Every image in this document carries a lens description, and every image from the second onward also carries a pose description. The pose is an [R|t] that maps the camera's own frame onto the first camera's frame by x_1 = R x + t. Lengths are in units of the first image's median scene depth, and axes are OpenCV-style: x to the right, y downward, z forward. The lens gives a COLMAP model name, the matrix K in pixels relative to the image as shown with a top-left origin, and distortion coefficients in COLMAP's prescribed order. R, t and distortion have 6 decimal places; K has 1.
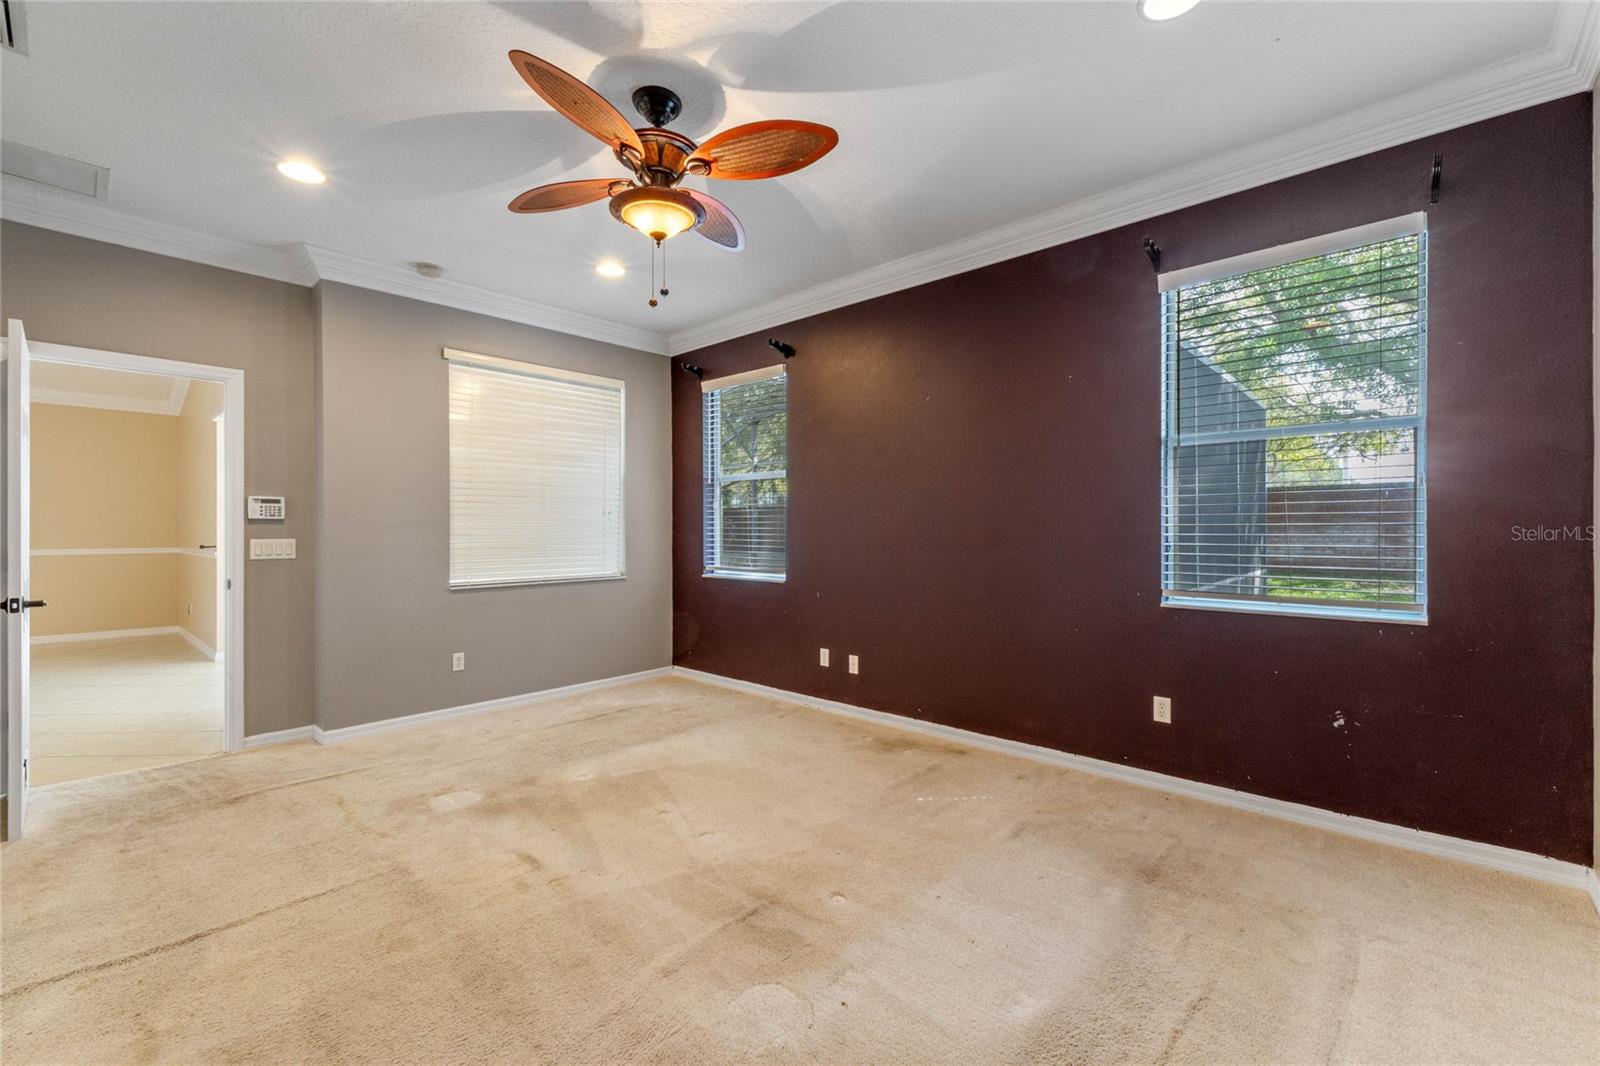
lens RADIAL K [[684.7, 0, 799.2], [0, 684.7, 531.0], [0, 0, 1]] dist [0.005260, 0.000314]
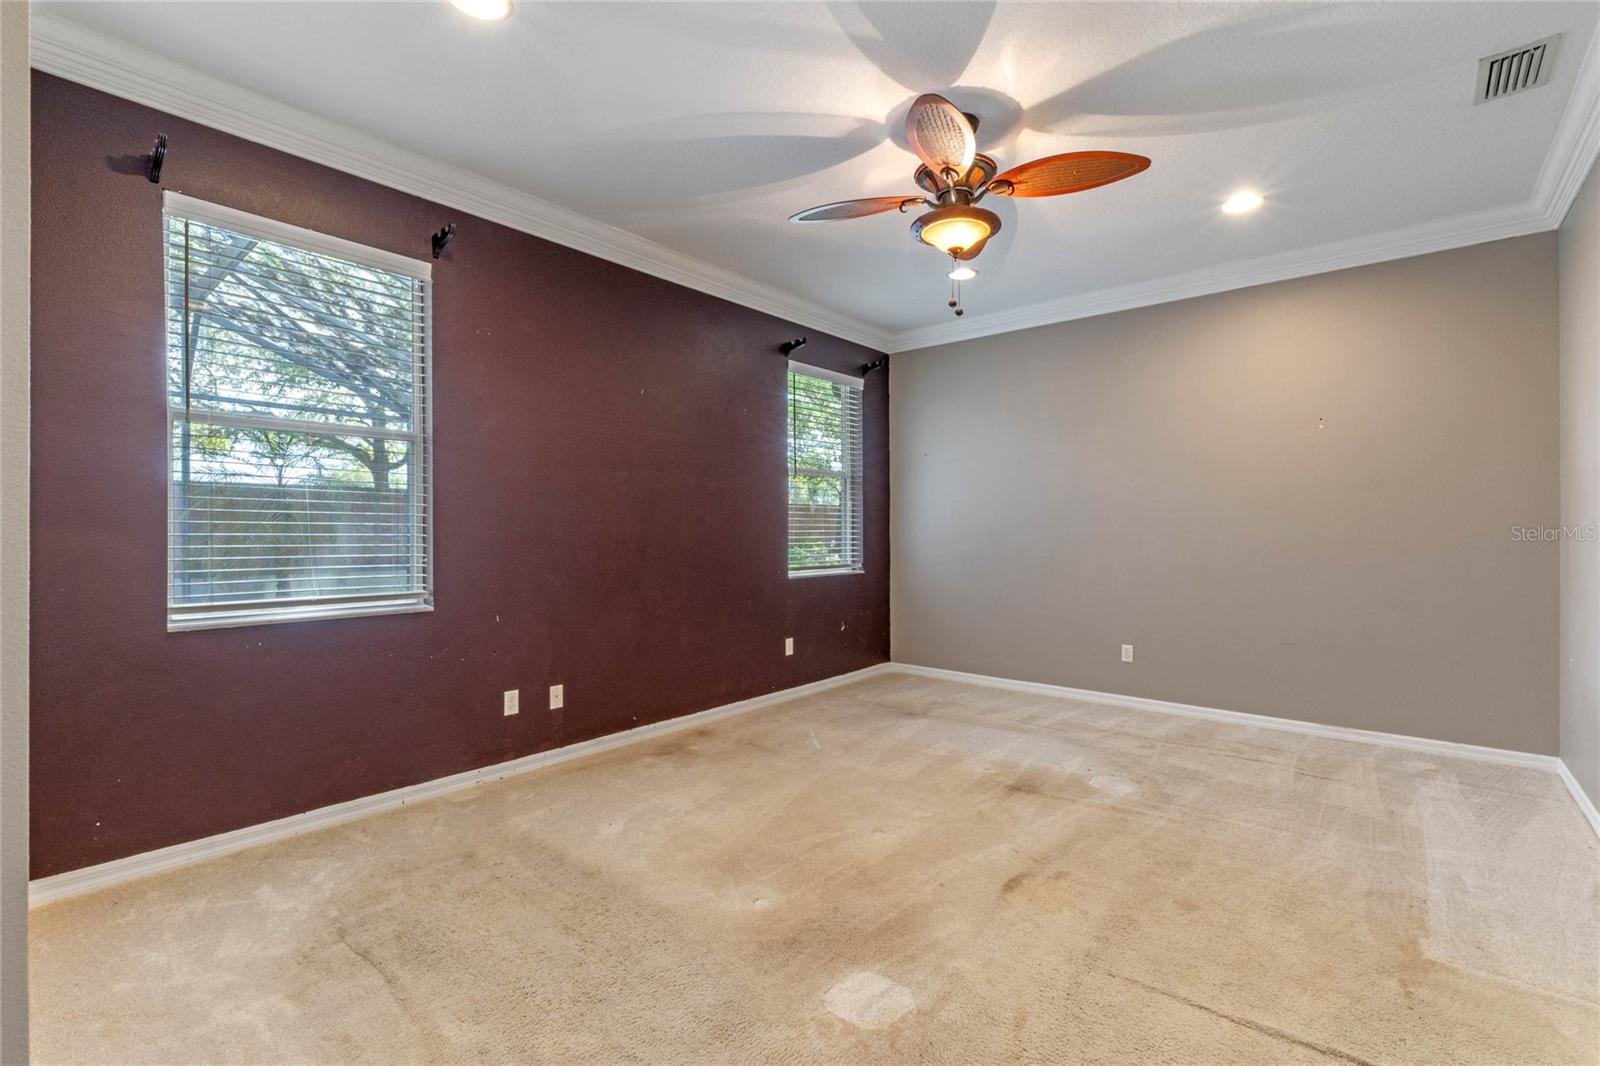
lens RADIAL K [[715.4, 0, 800.0], [0, 715.4, 533.0], [0, 0, 1]] dist [0.000608, 0.000047]
pose [[-0.047035, -0.000324, 0.998893, -0.781419], [0.002736, 0.999996, 0.000453, 0.005563], [-0.998889, 0.002755, -0.047034, 0.776170]]
